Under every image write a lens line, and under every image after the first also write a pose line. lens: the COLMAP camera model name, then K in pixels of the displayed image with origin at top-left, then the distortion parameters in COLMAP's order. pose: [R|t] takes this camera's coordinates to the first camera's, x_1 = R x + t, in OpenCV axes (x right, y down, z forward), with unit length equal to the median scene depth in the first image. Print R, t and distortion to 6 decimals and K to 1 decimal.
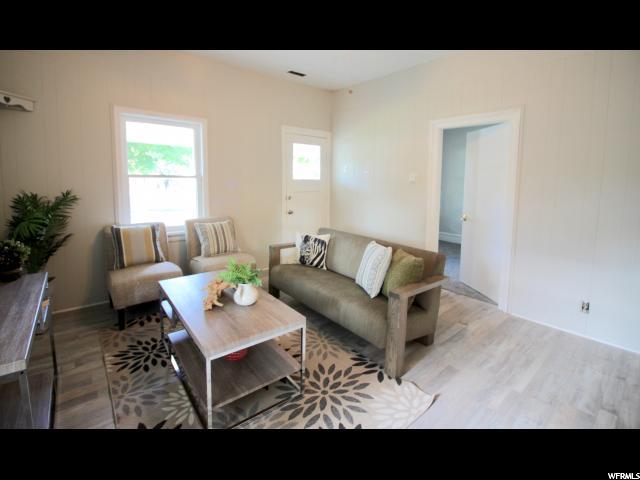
lens RADIAL K [[289.2, 0, 320.0], [0, 289.2, 240.0], [0, 0, 1]] dist [-0.012977, -0.000442]
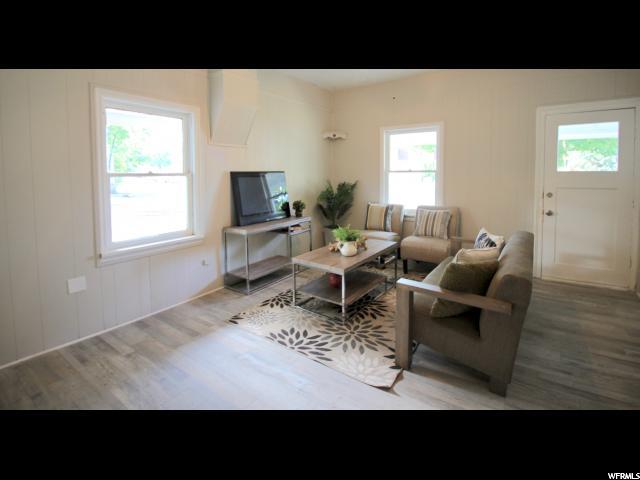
lens RADIAL K [[289.2, 0, 320.0], [0, 289.2, 240.0], [0, 0, 1]] dist [-0.012977, -0.000442]
pose [[0.278977, 0.201099, -0.939005, 0.861810], [-0.185650, 0.970674, 0.152725, -0.047969], [0.942182, 0.131720, 0.308130, 0.295643]]
